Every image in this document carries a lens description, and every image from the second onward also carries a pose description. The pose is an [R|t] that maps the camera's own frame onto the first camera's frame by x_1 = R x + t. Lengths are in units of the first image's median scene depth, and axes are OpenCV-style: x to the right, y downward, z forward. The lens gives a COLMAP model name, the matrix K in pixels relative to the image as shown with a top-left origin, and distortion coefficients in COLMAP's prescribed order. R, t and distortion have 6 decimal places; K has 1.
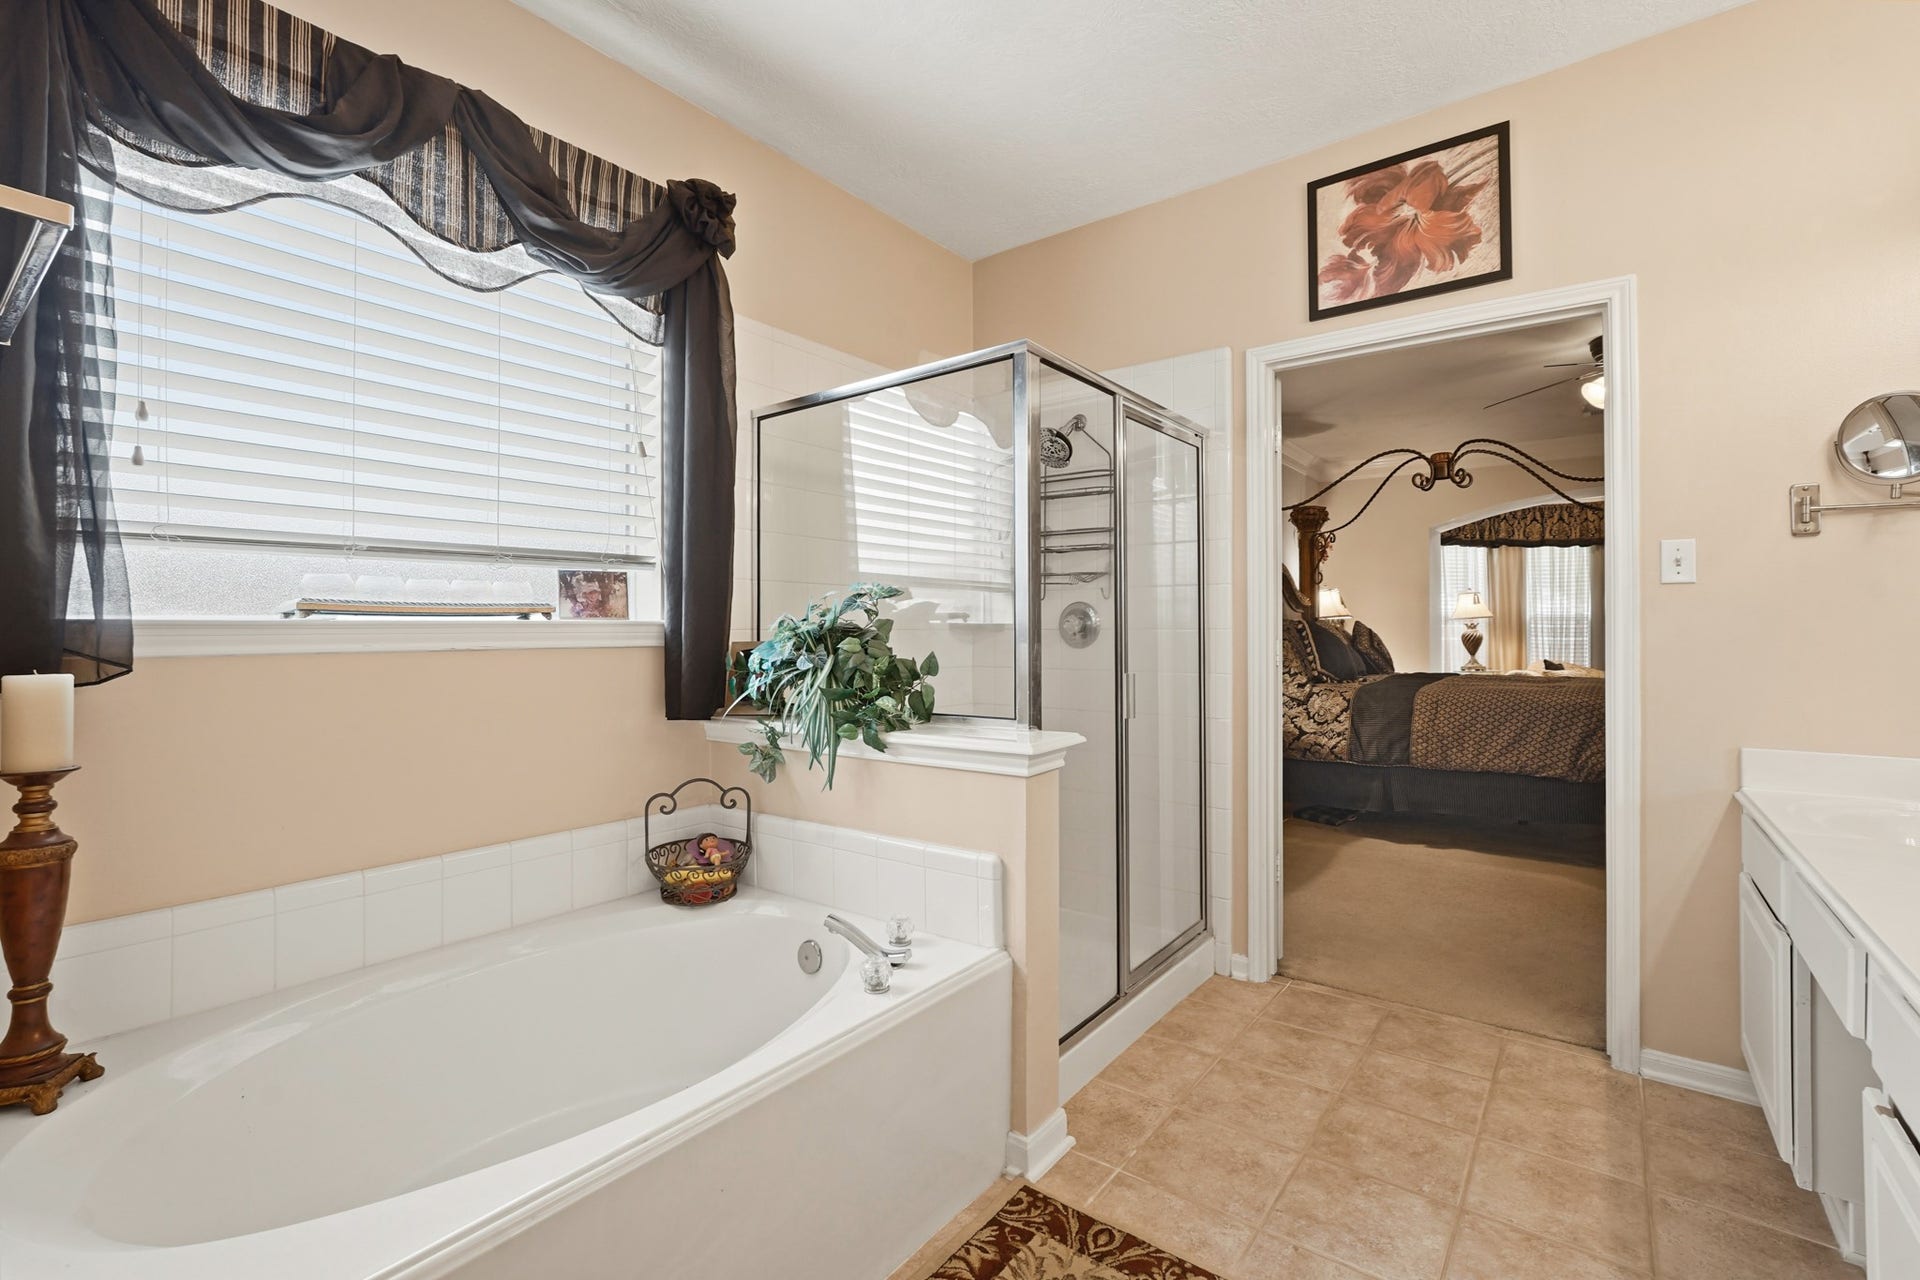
lens RADIAL K [[847.9, 0, 956.2], [0, 847.9, 629.4], [0, 0, 1]] dist [-0.016414, 0.007105]
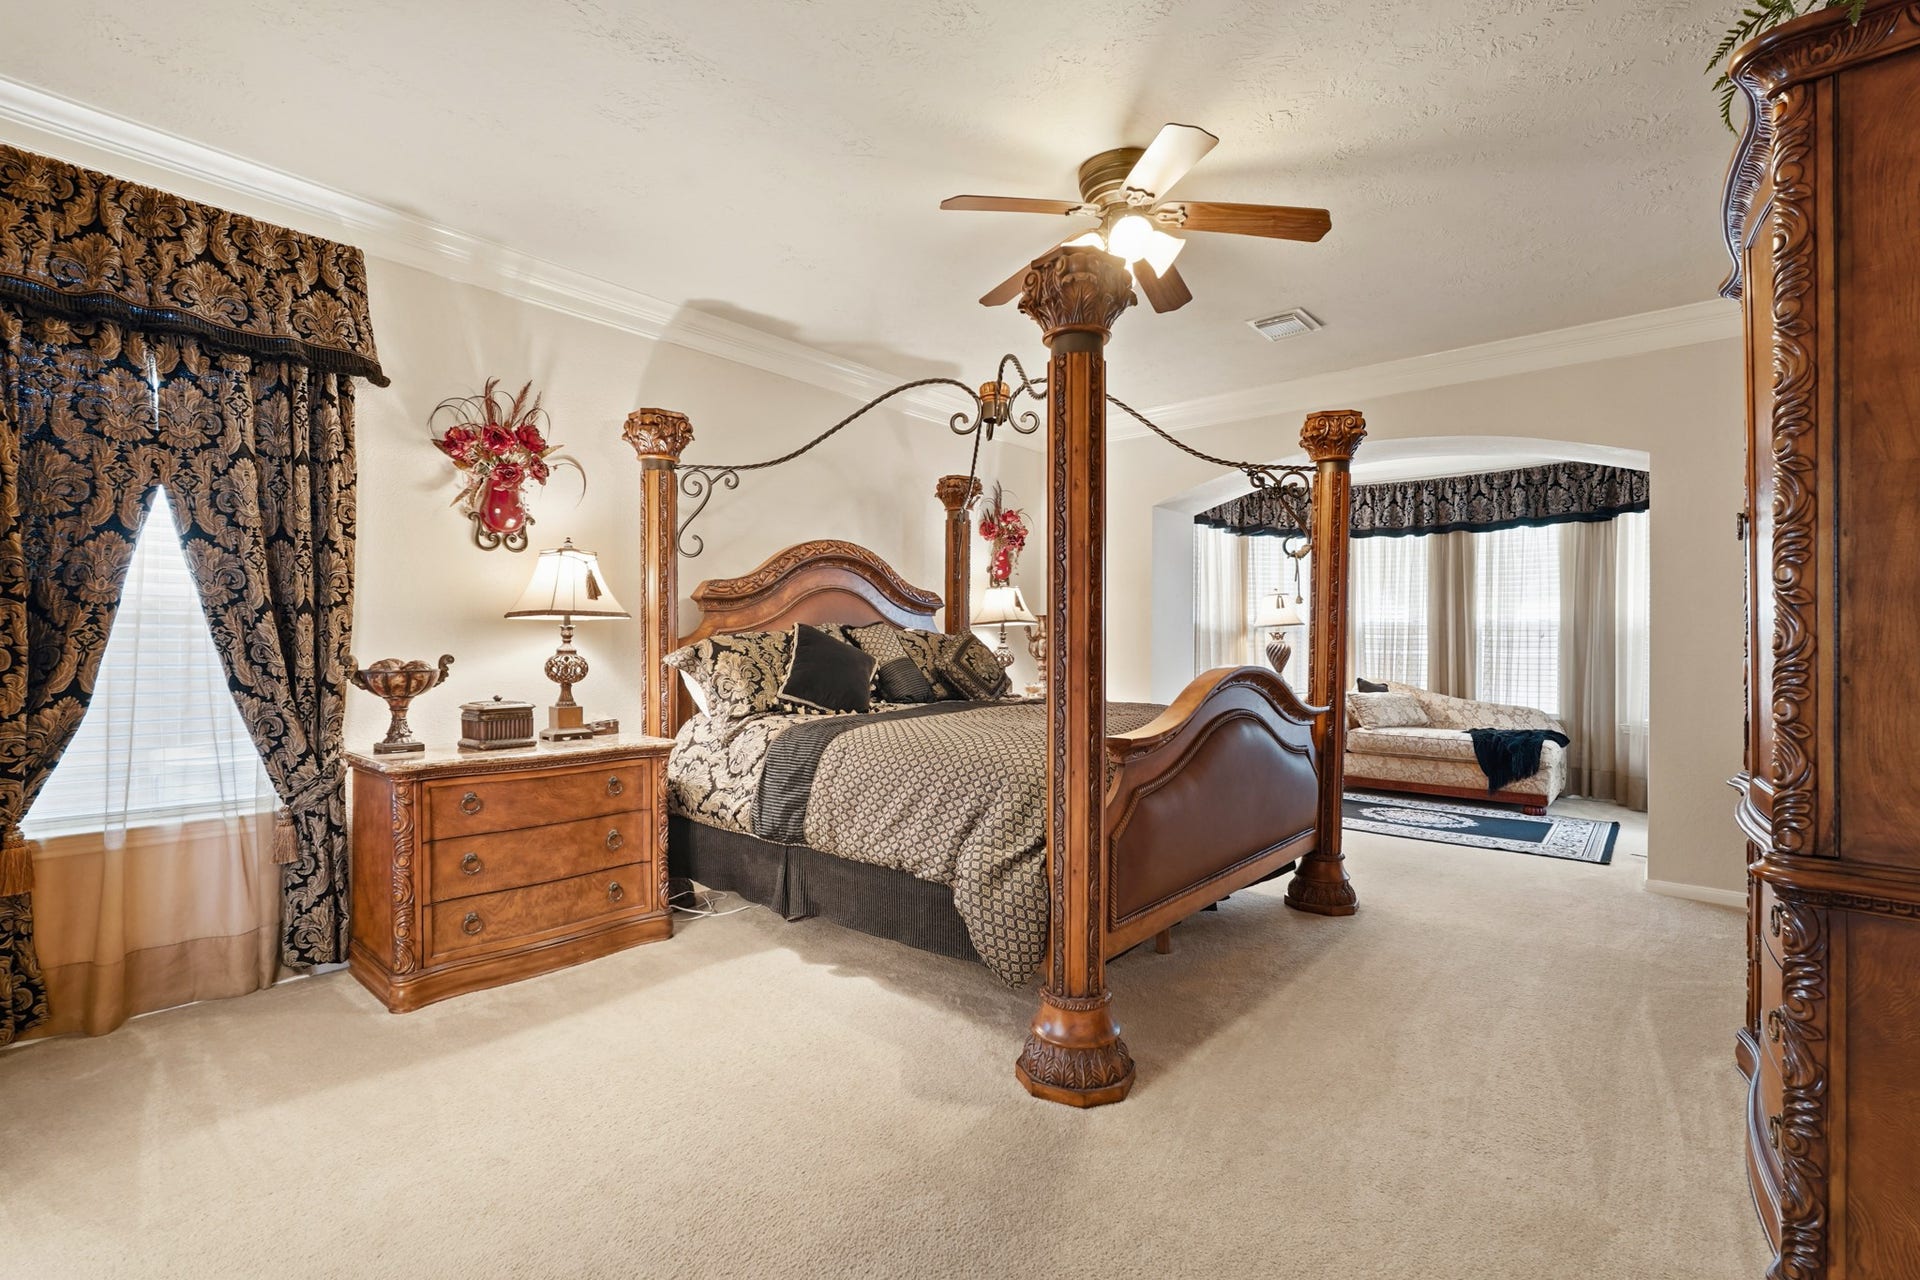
lens RADIAL K [[846.9, 0, 961.3], [0, 846.9, 644.2], [0, 0, 1]] dist [-0.014860, 0.005333]
pose [[0.998297, 0.005909, -0.058038, 0.462099], [-0.005529, 0.999962, 0.006707, 0.000115], [0.058076, -0.006374, 0.998292, 0.235867]]
